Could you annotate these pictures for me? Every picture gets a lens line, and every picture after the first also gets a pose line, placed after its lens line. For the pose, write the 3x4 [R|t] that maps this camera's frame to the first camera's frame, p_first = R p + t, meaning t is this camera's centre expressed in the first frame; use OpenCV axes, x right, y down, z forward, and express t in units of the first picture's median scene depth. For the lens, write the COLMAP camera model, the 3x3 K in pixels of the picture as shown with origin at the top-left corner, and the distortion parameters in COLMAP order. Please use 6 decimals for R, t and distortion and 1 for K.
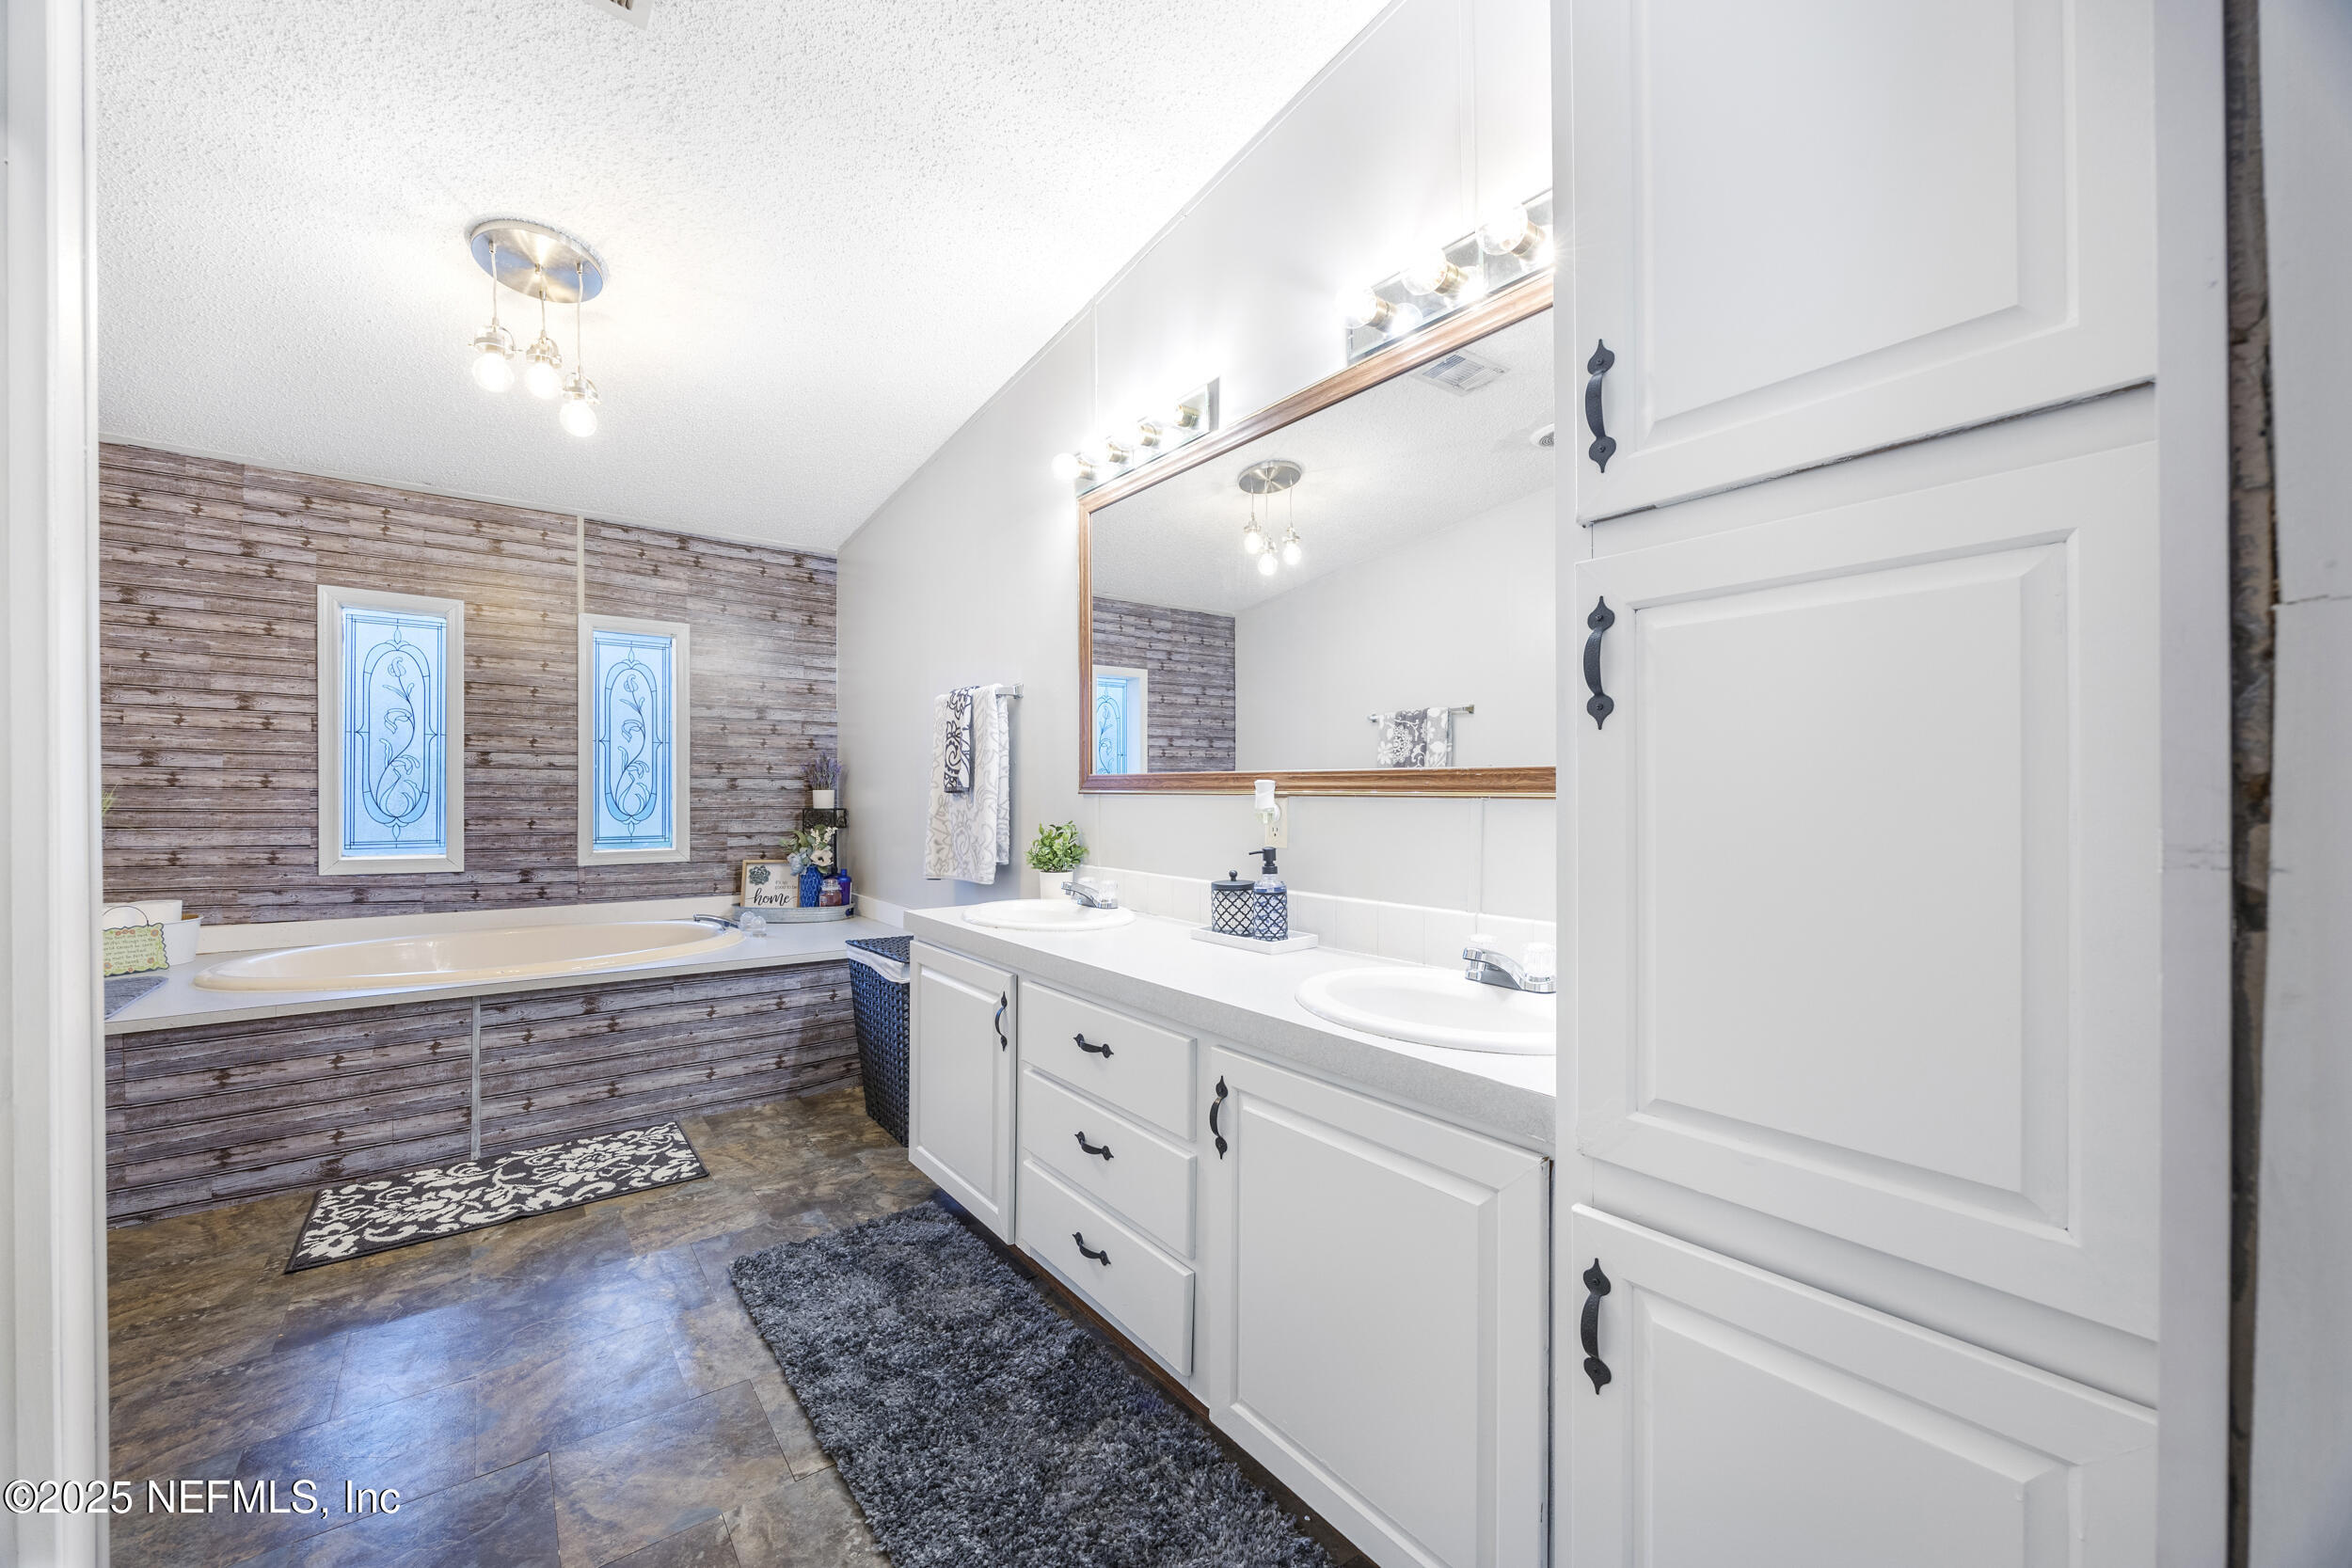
lens RADIAL K [[893.2, 0, 1170.2], [0, 893.2, 790.8], [0, 0, 1]] dist [-0.007427, -0.000657]
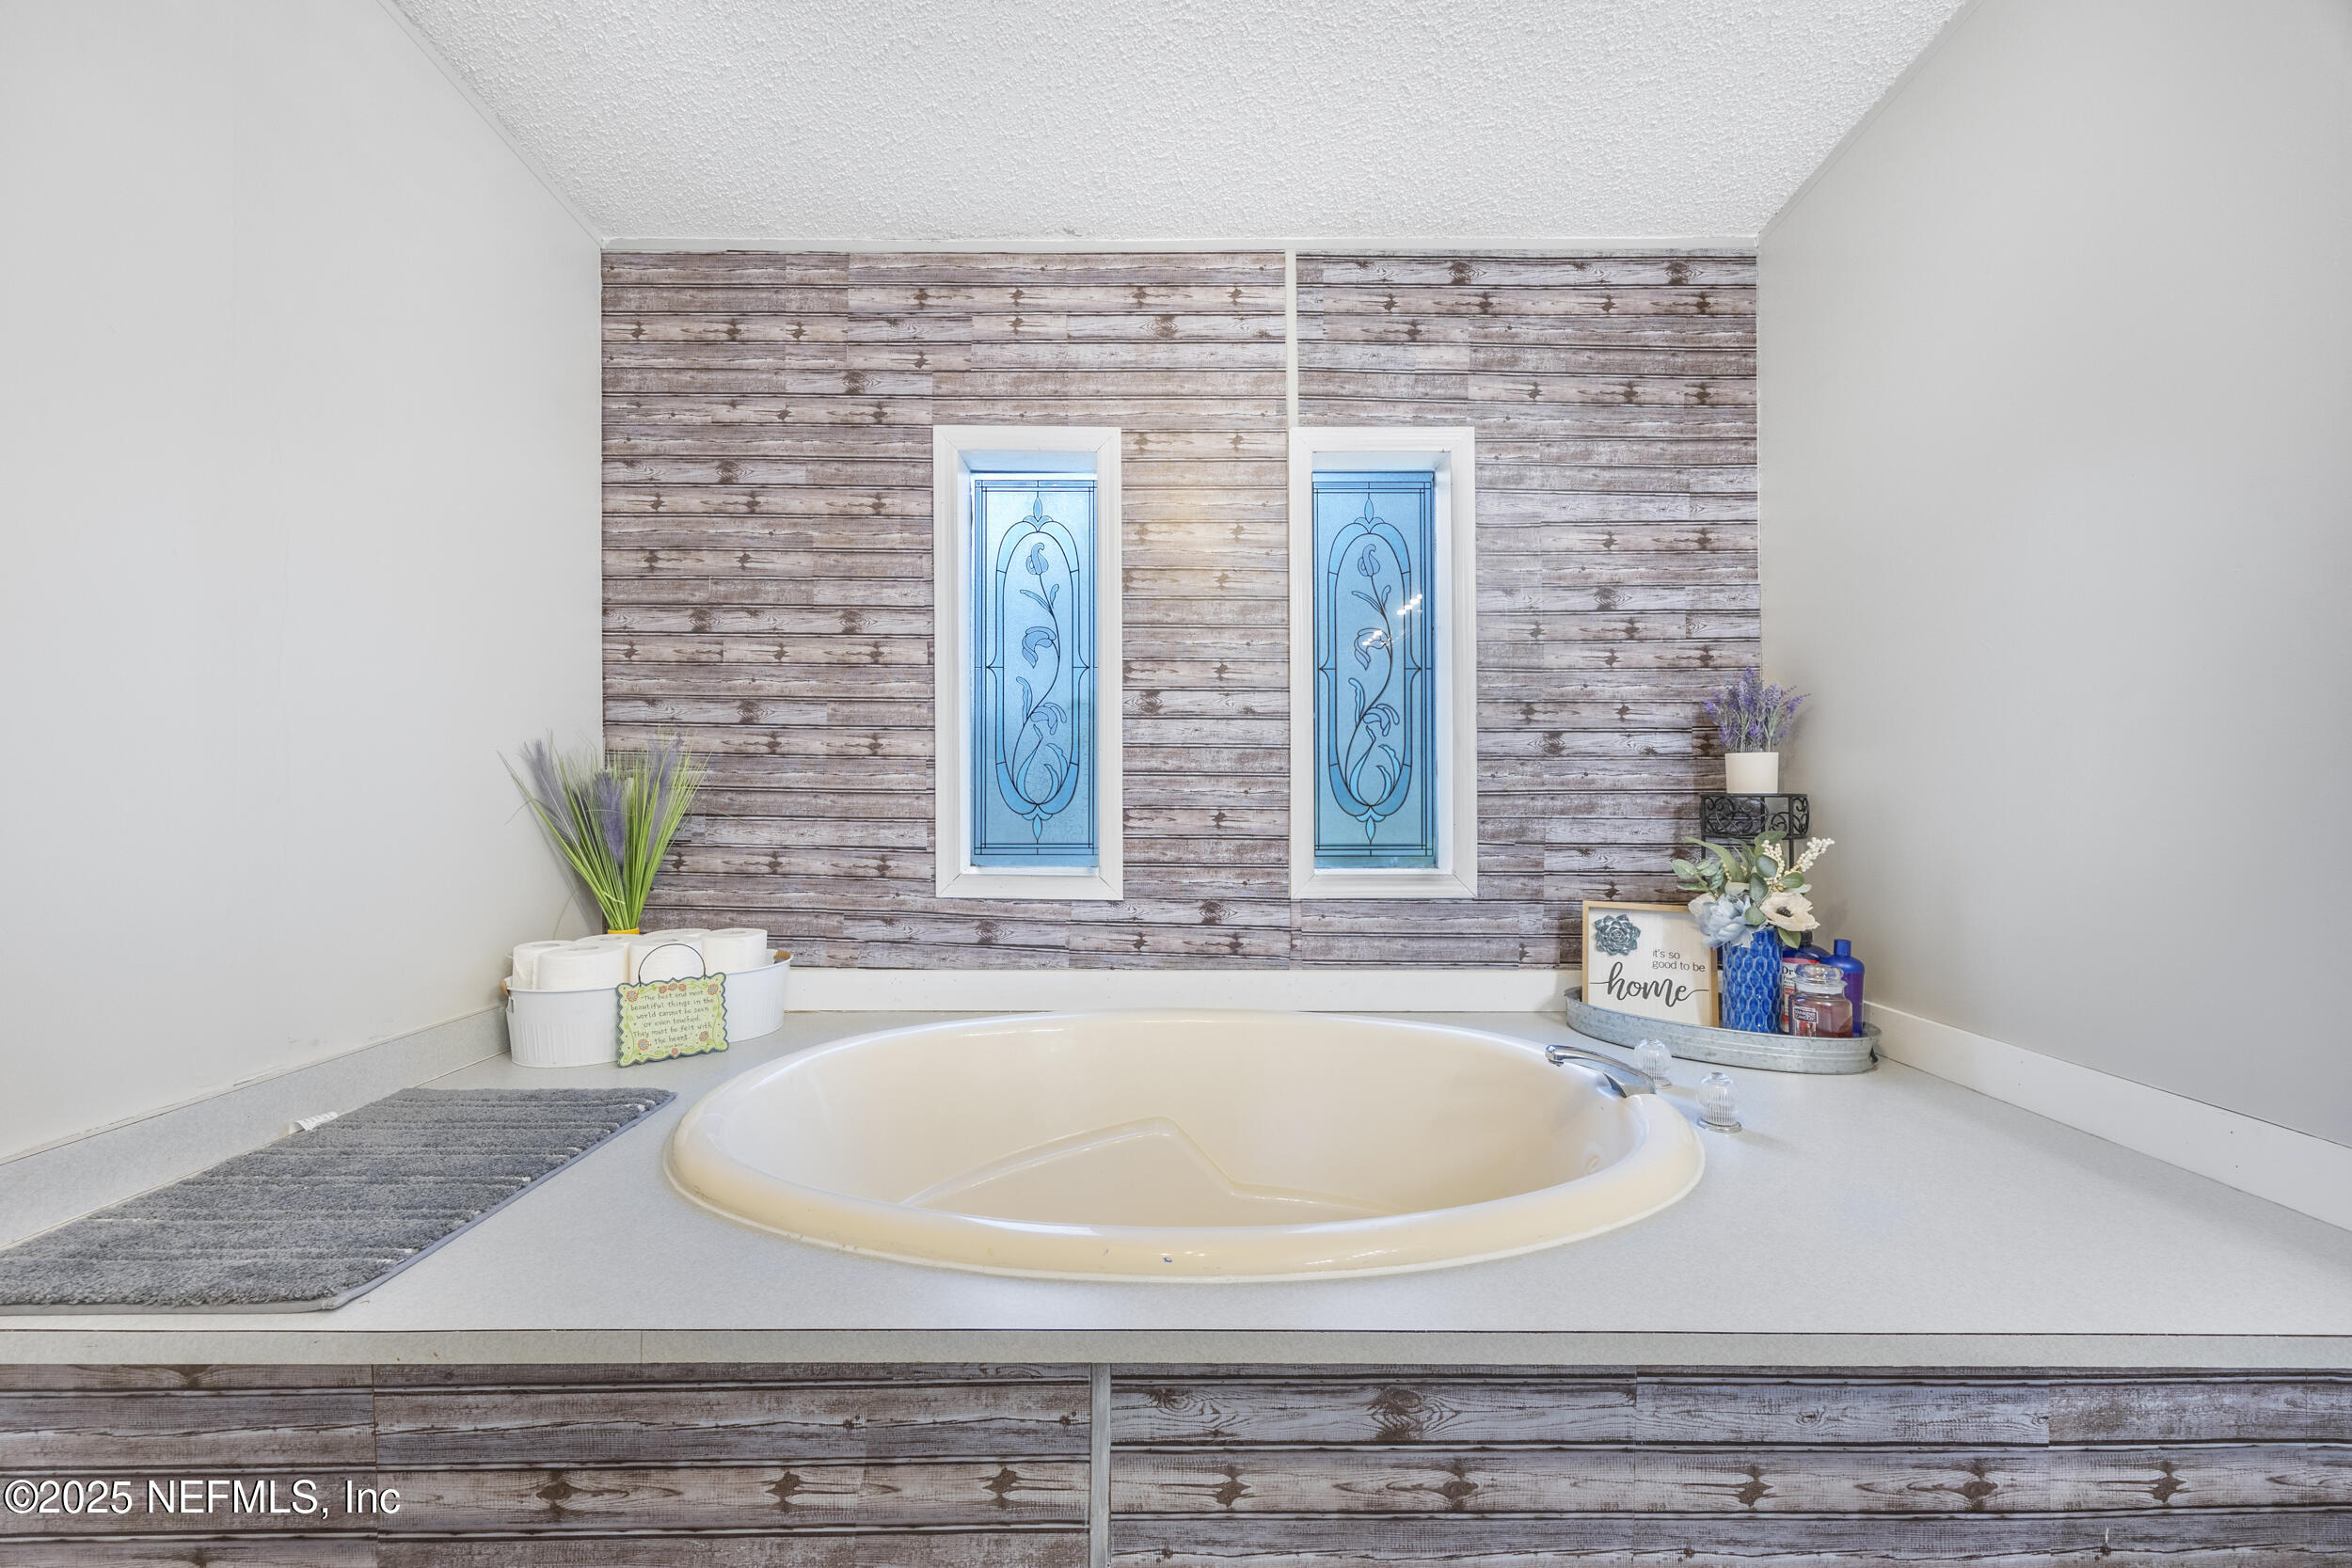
lens RADIAL K [[893.2, 0, 1178.9], [0, 893.2, 782.0], [0, 0, 1]] dist [-0.007427, -0.000657]
pose [[0.794197, -0.007183, -0.607617, -0.419544], [0.003810, 0.999969, -0.006843, 0.019026], [0.607648, 0.003120, 0.794200, 0.569366]]
